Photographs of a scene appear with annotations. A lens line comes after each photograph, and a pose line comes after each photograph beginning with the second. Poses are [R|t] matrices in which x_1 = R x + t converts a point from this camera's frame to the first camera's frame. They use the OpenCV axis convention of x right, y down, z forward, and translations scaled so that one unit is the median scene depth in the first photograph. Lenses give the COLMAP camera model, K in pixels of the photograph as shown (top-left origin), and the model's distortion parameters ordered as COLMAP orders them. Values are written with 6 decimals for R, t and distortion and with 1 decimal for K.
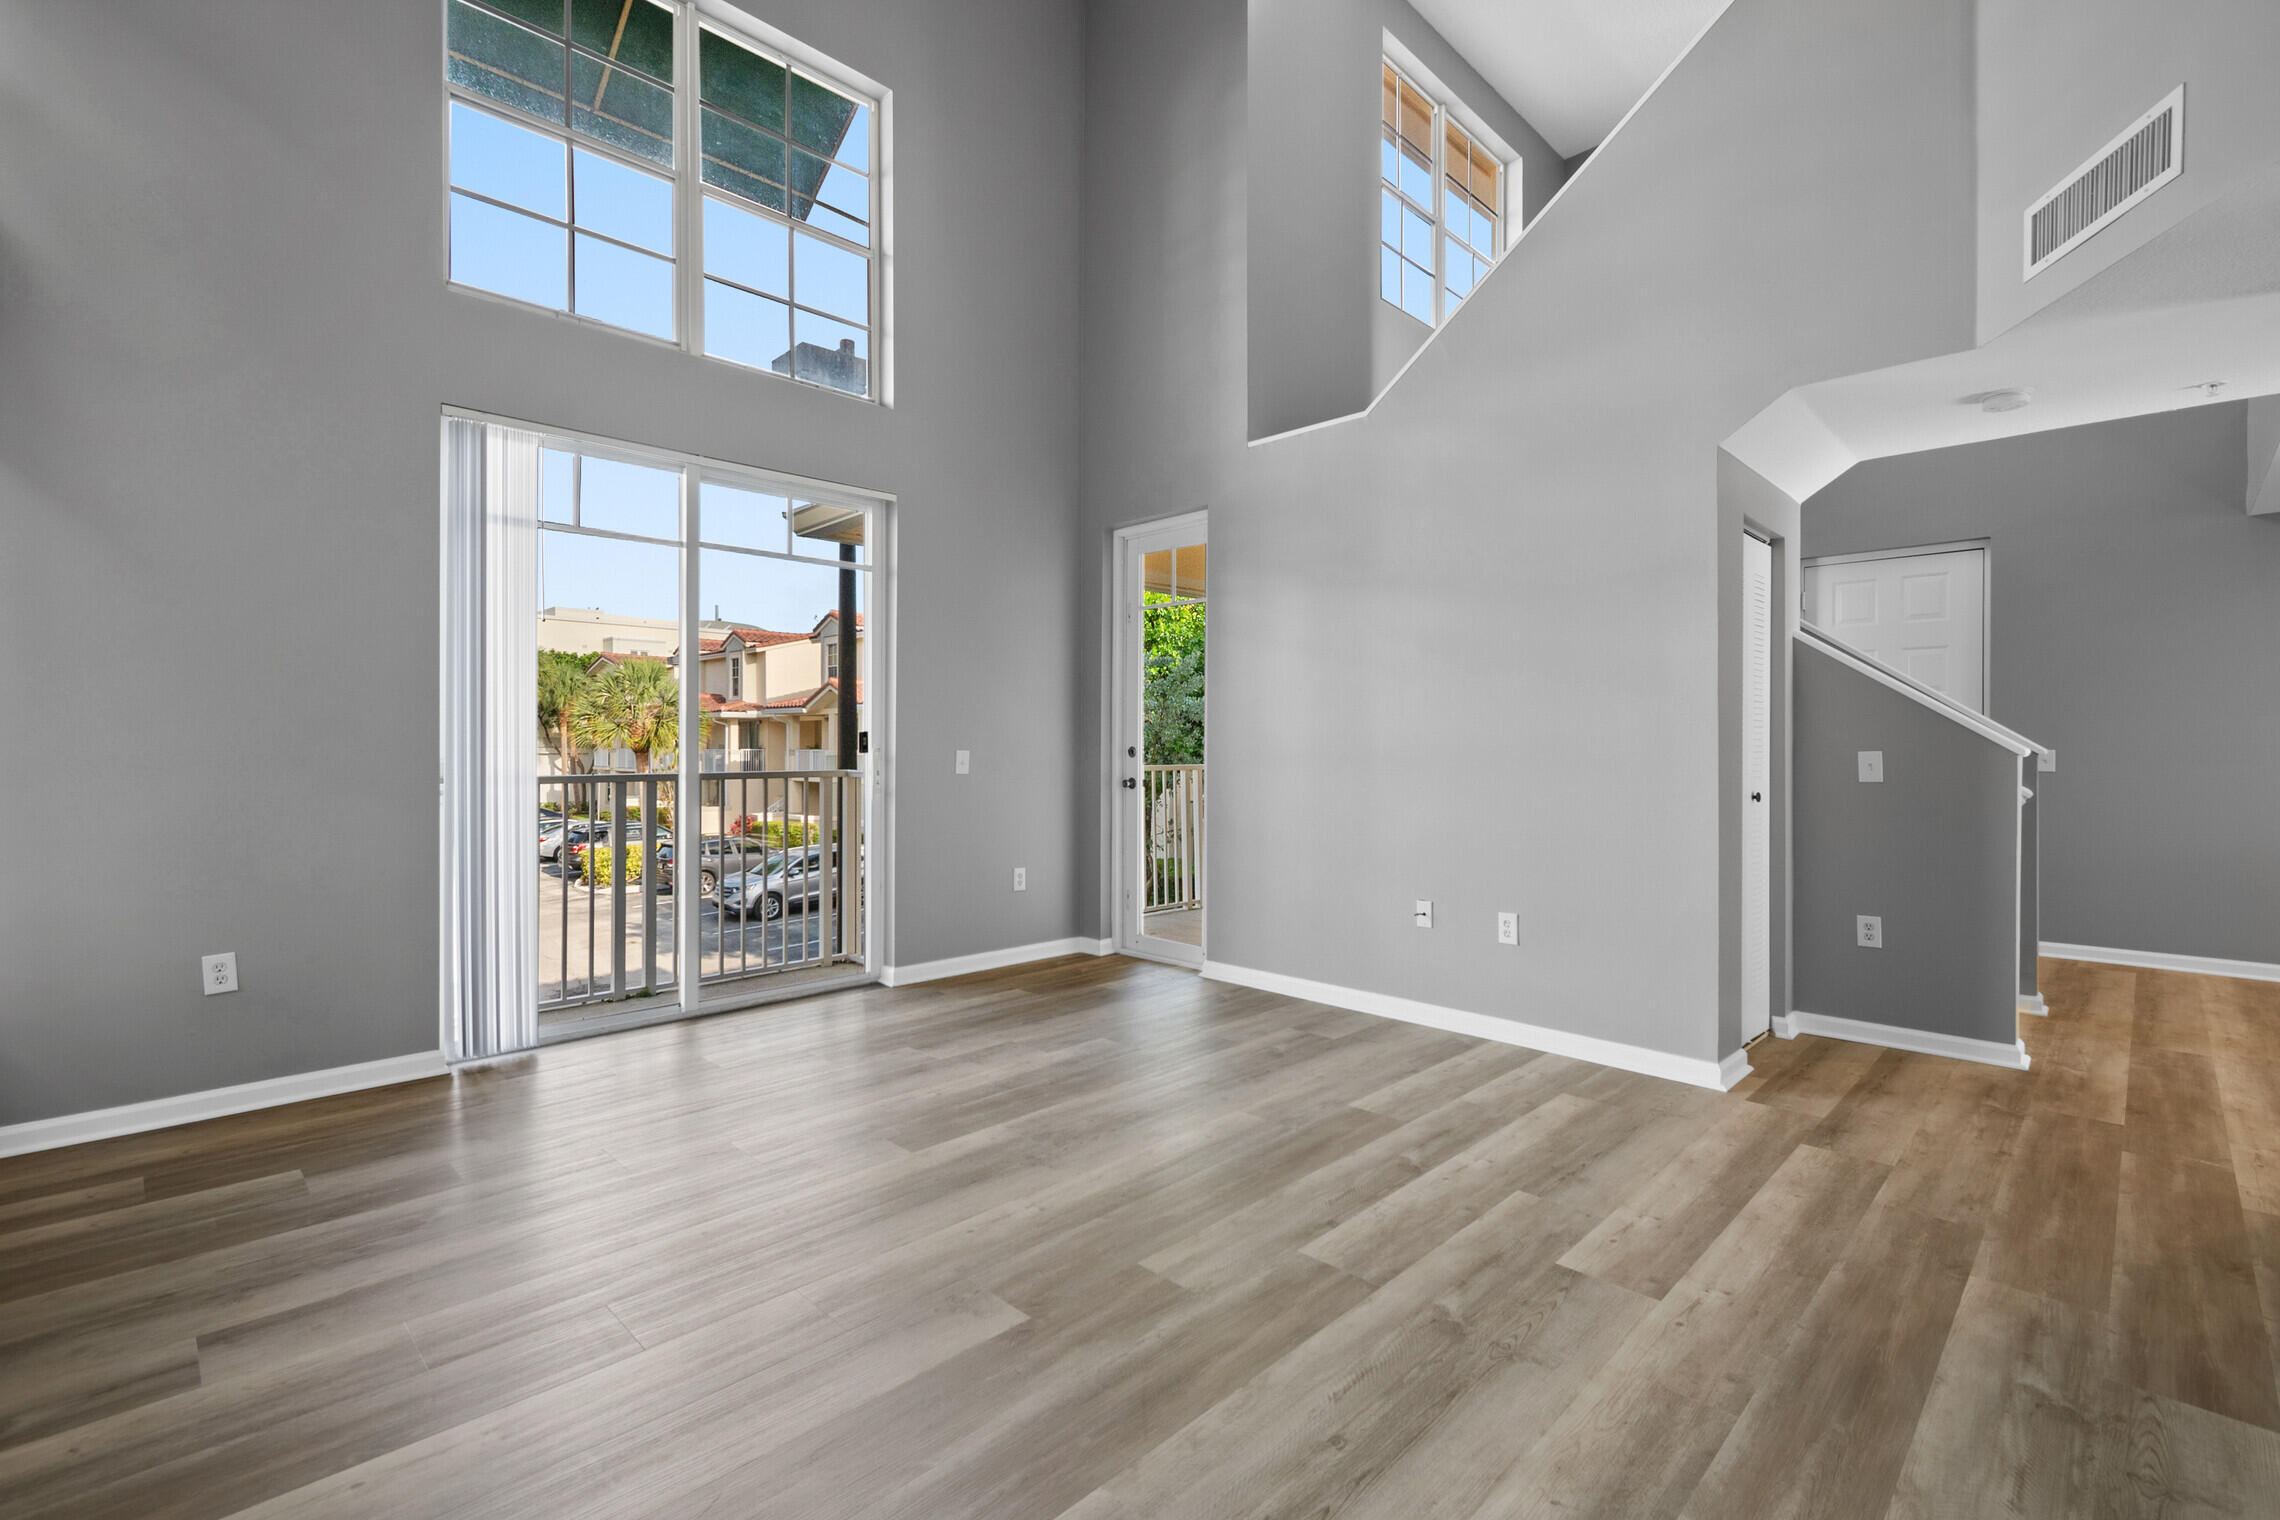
lens RADIAL K [[1040.2, 0, 1128.4], [0, 1040.2, 743.3], [0, 0, 1]] dist [0.005514, -0.006273]
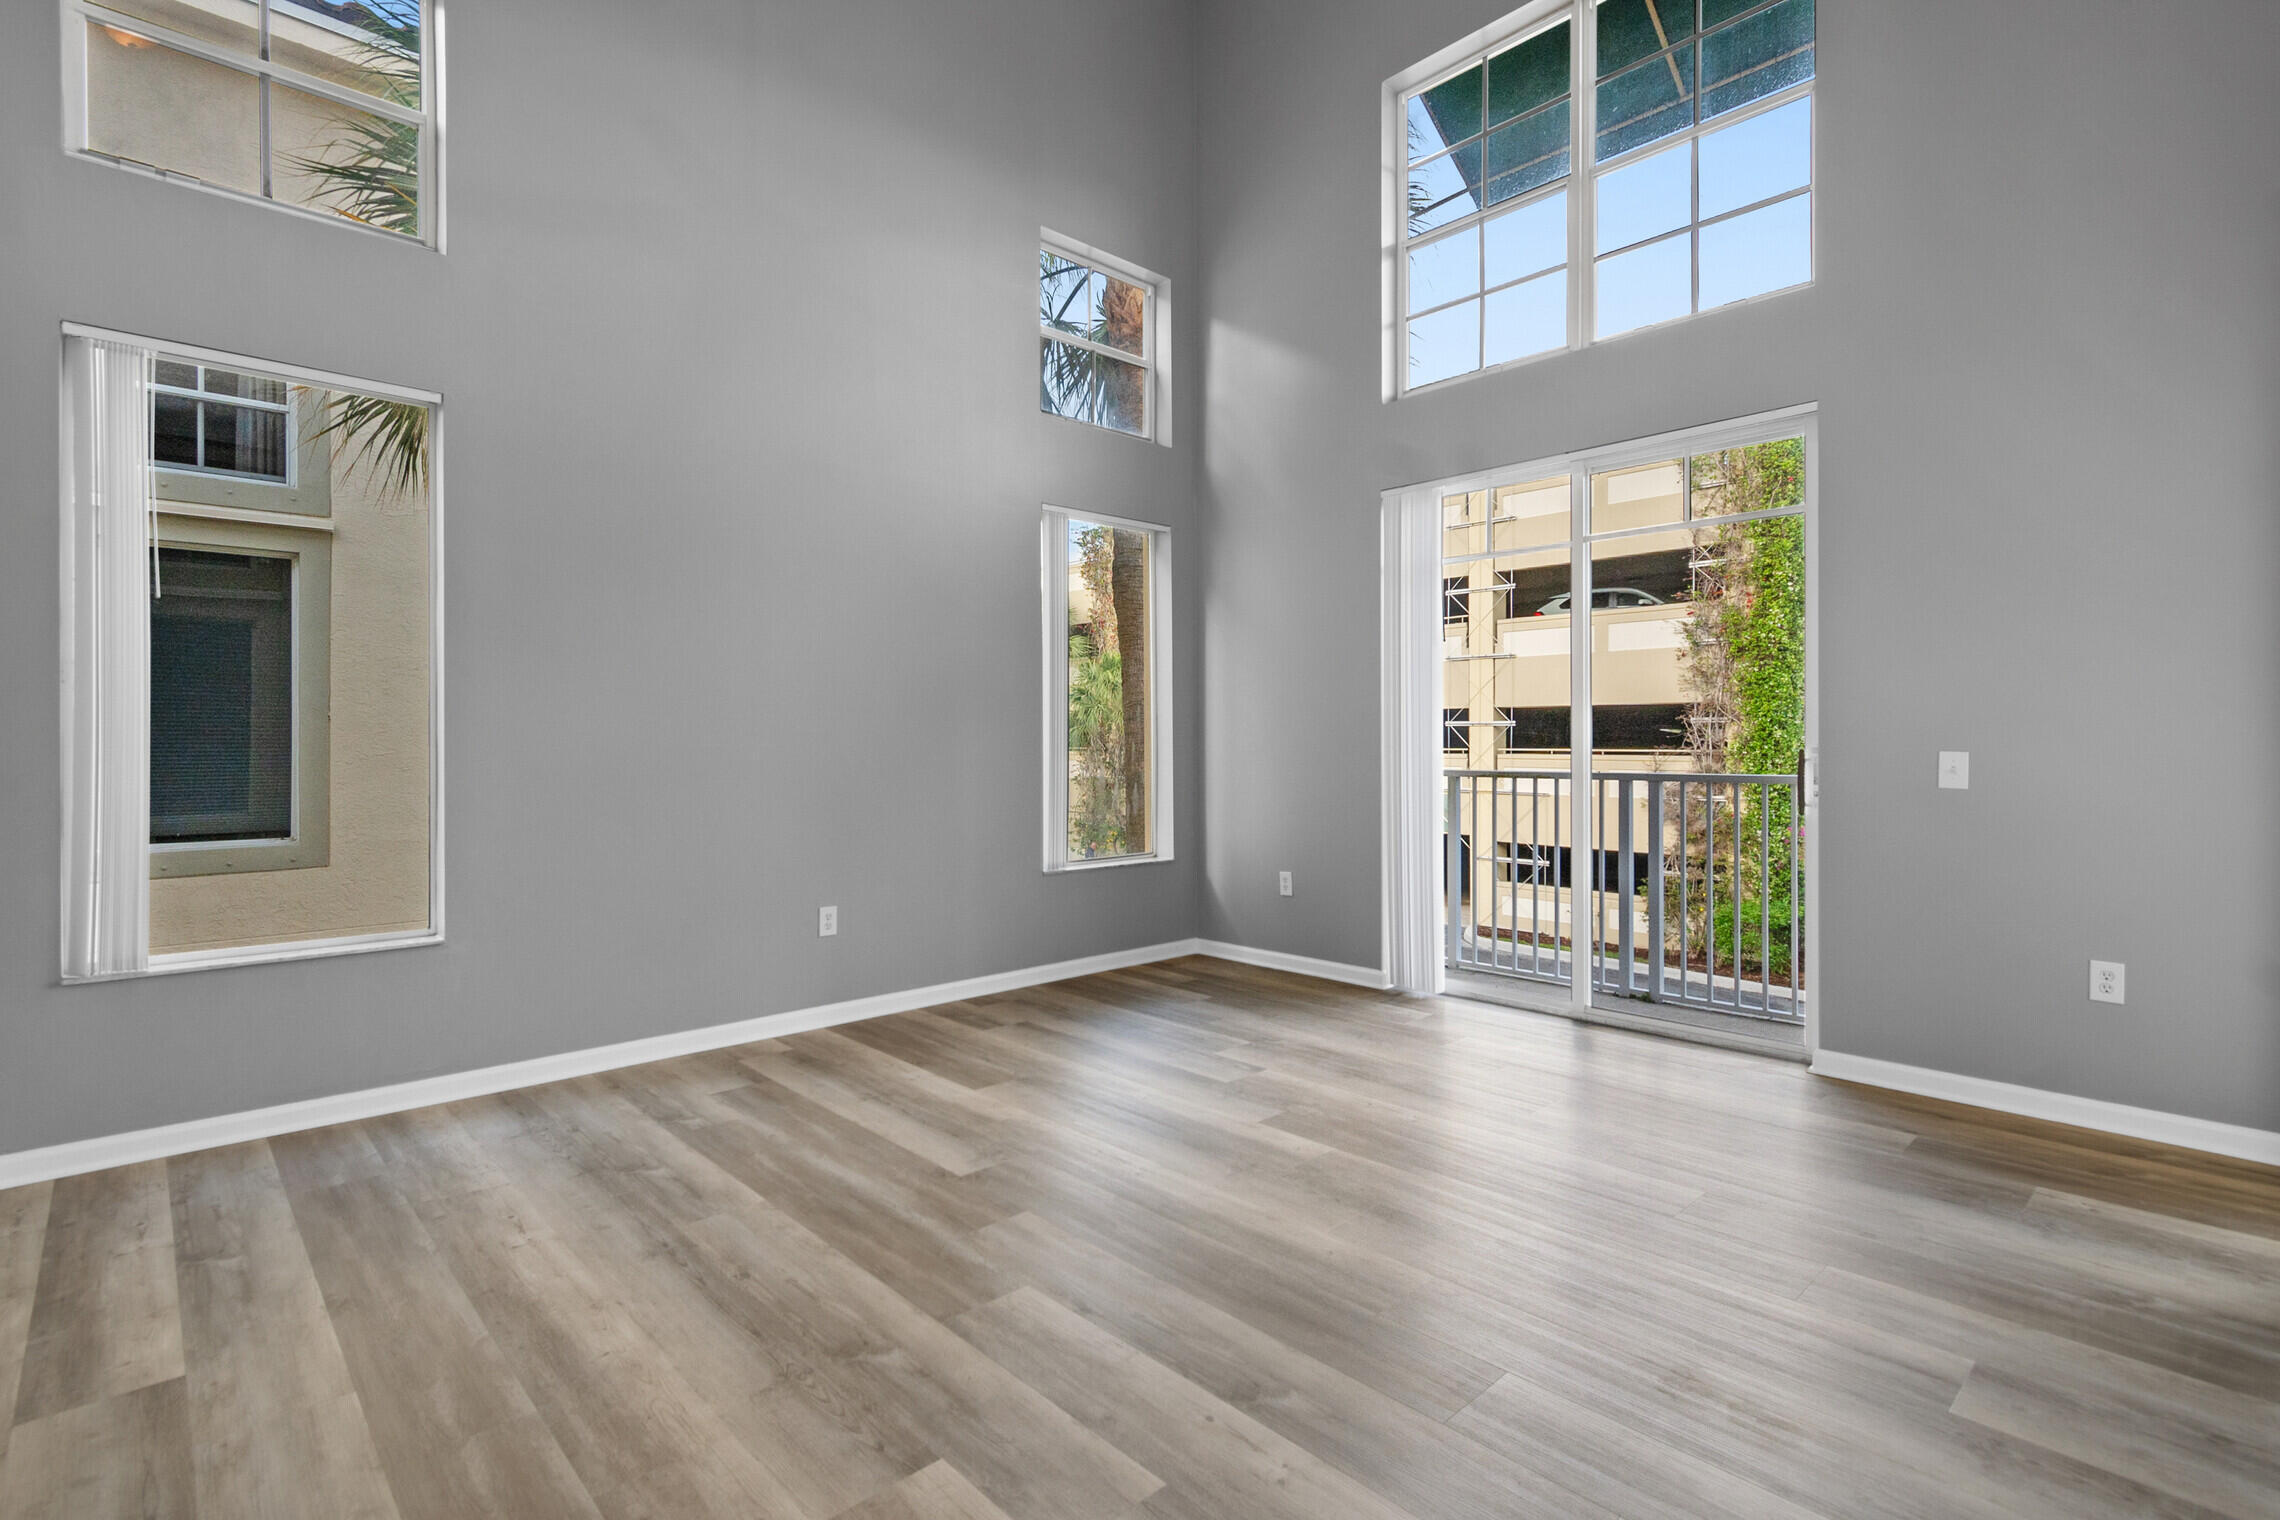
lens RADIAL K [[1040.2, 0, 1121.8], [0, 1040.2, 752.4], [0, 0, 1]] dist [0.005514, -0.006273]
pose [[-0.030618, 0.011602, -0.999464, 0.860236], [0.002109, 0.999931, 0.011543, -0.005823], [0.999529, -0.001754, -0.030640, 0.871873]]
